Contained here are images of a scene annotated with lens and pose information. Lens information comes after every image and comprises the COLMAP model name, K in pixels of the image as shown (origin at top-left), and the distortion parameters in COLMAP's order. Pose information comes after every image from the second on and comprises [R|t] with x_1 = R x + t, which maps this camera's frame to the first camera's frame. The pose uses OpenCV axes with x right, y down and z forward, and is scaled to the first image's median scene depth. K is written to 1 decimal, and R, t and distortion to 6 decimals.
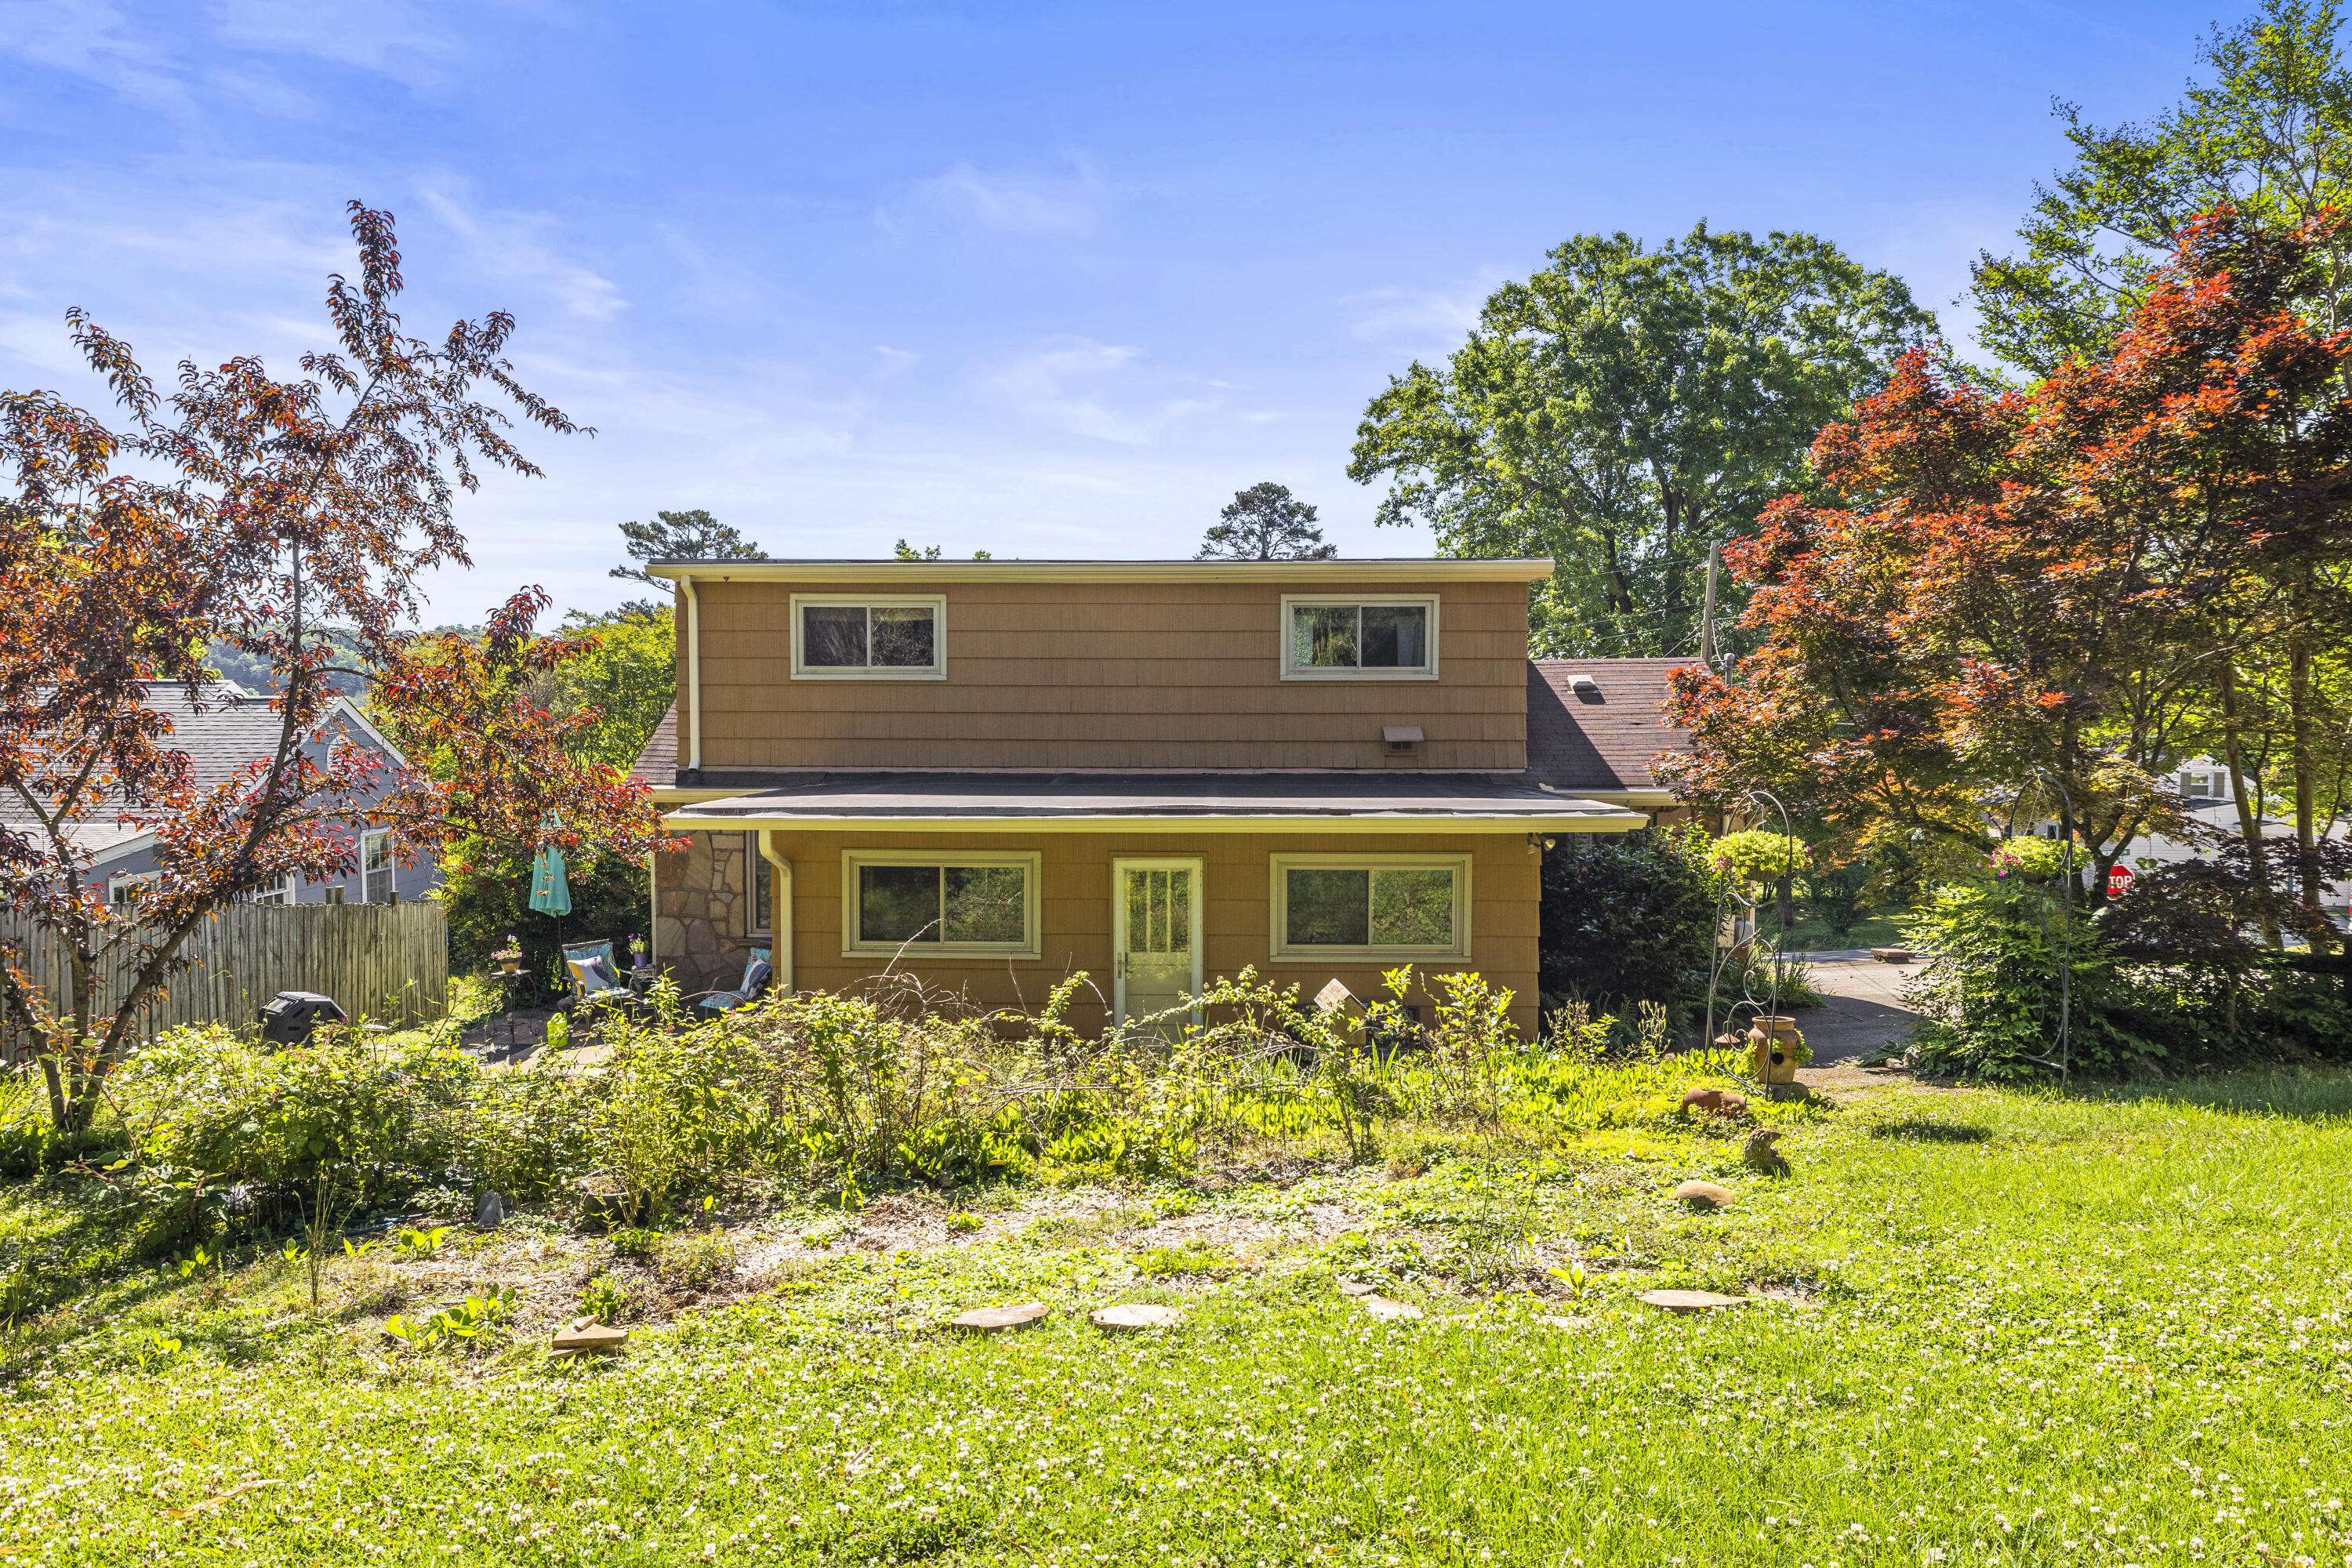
lens RADIAL K [[1420.5, 0, 1176.0], [0, 1420.5, 784.0], [0, 0, 1]] dist [-0.001783, -0.000360]
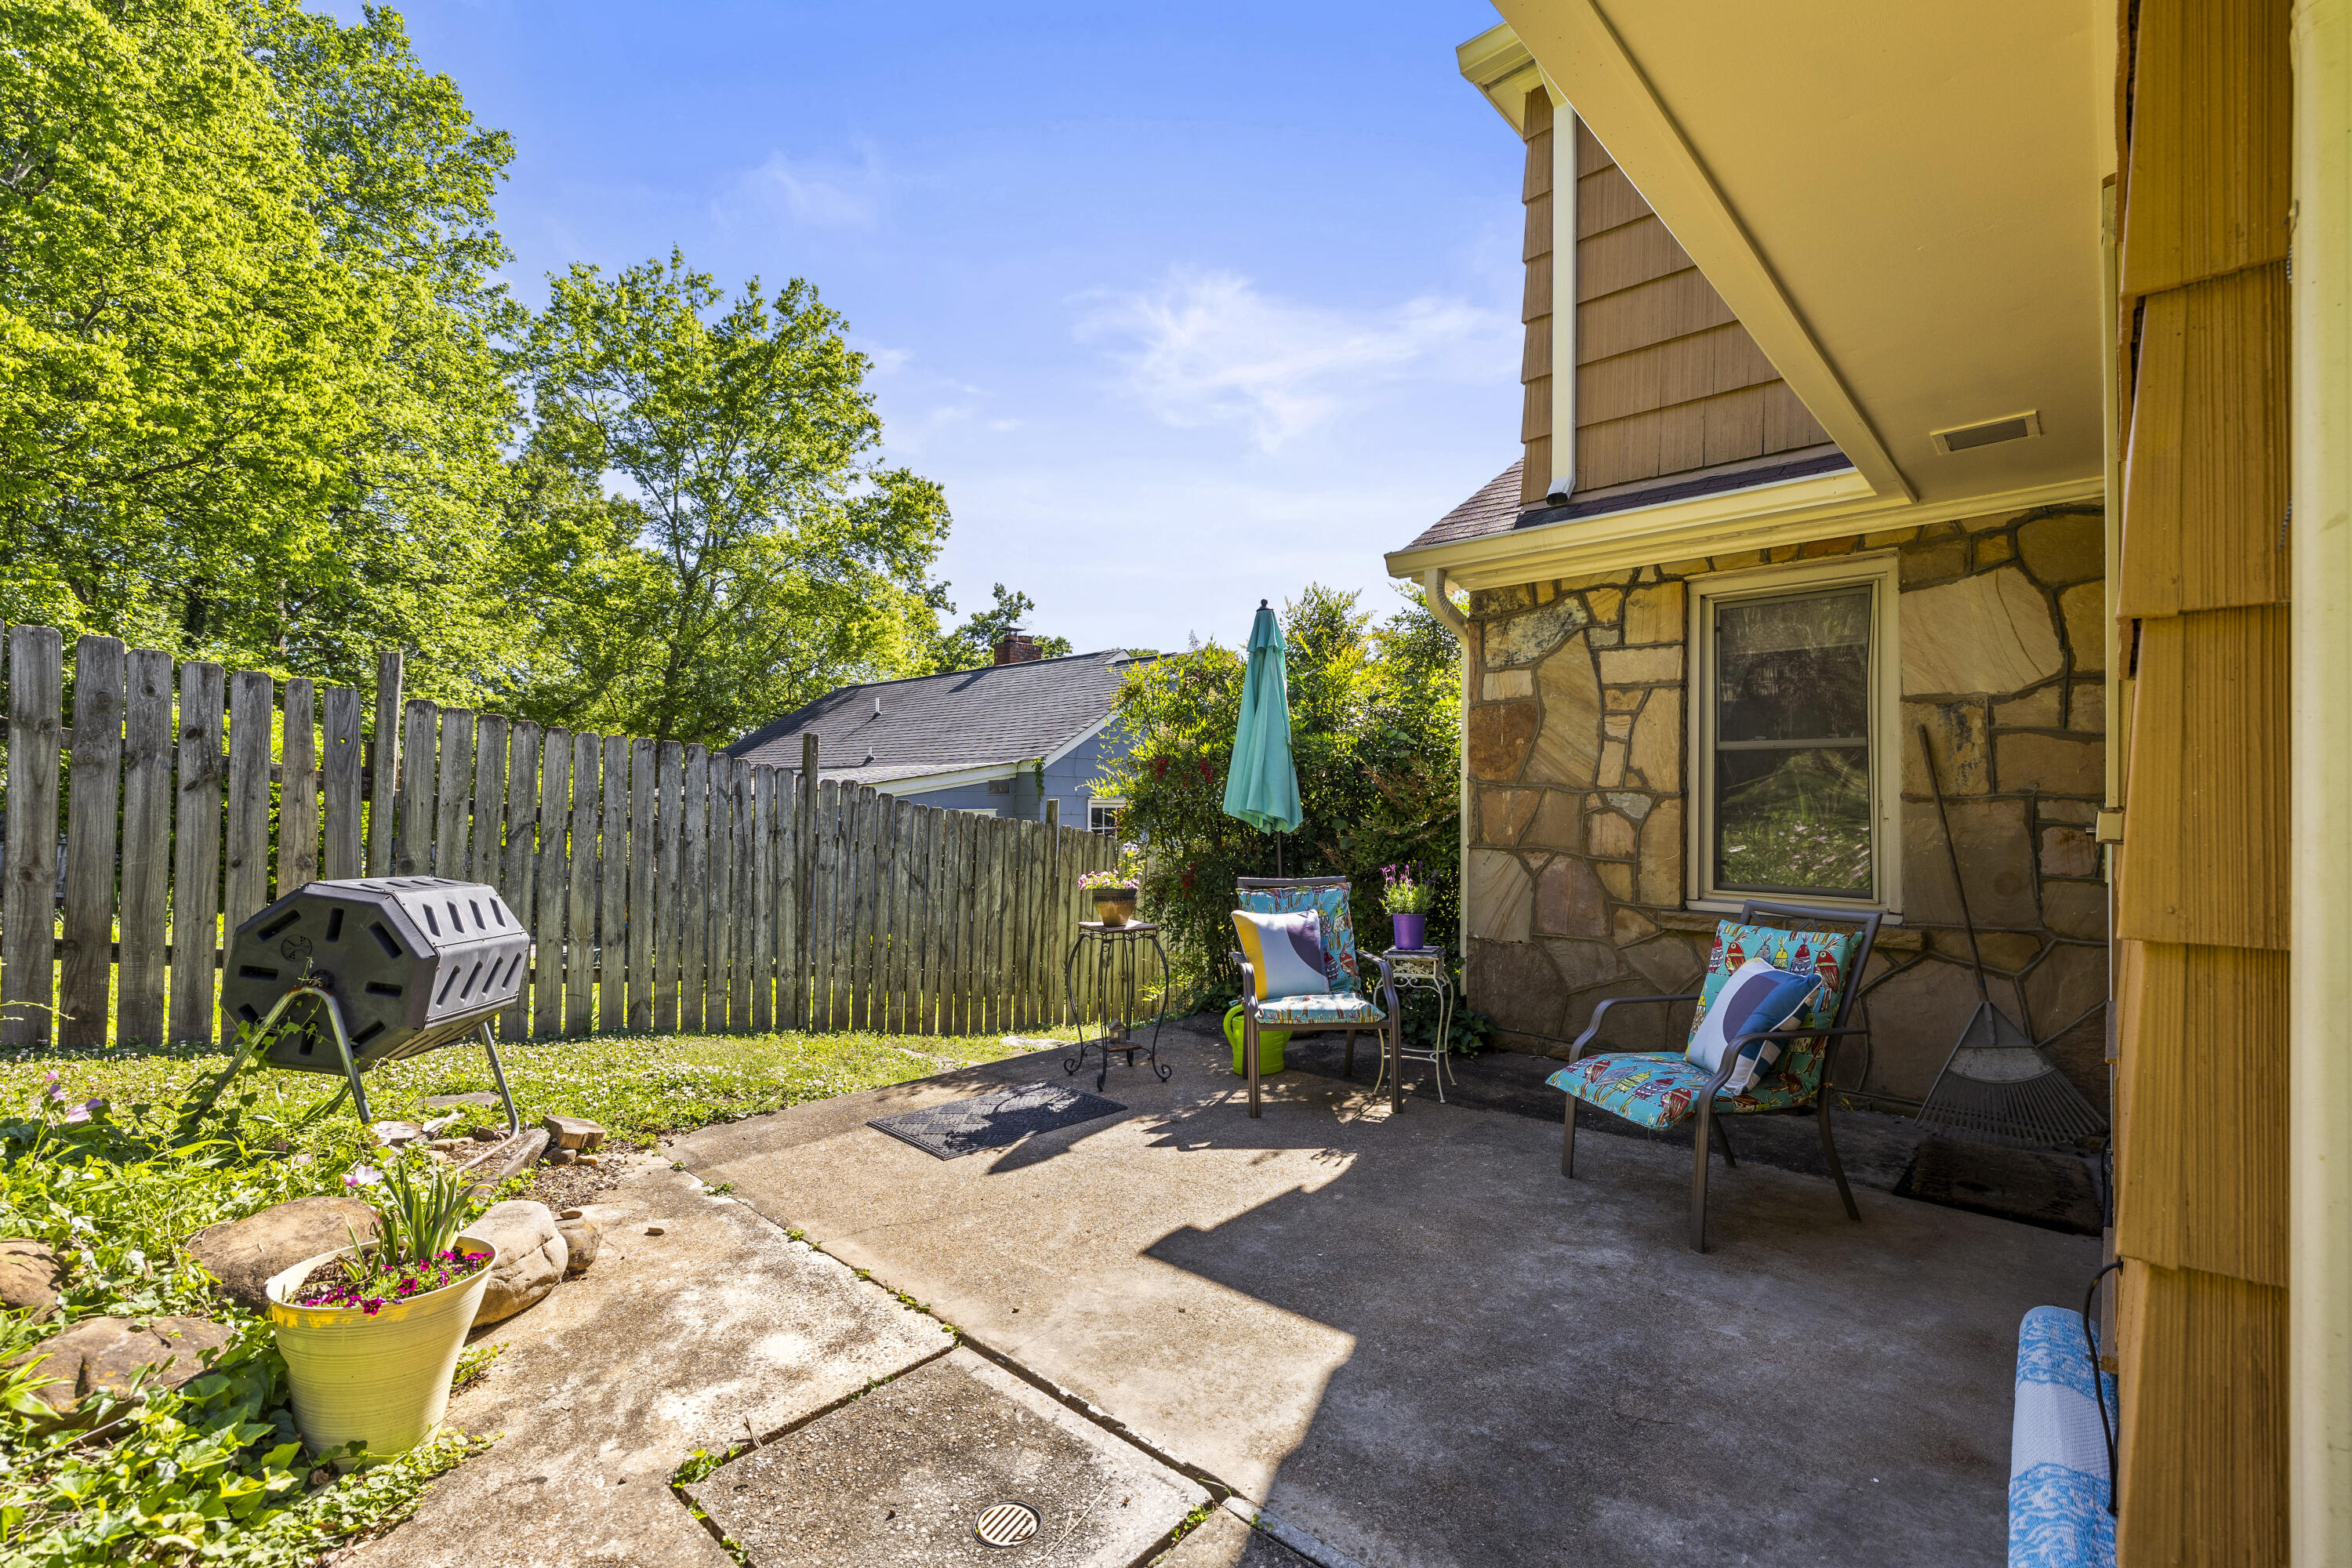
lens RADIAL K [[1011.8, 0, 1176.0], [0, 1011.8, 784.0], [0, 0, 1]] dist [-0.000590, -0.000024]
pose [[0.752960, -0.006119, -0.658038, -0.240870], [-0.043708, 0.997284, -0.059287, 0.103120], [0.656613, 0.073402, 0.750647, 0.745990]]
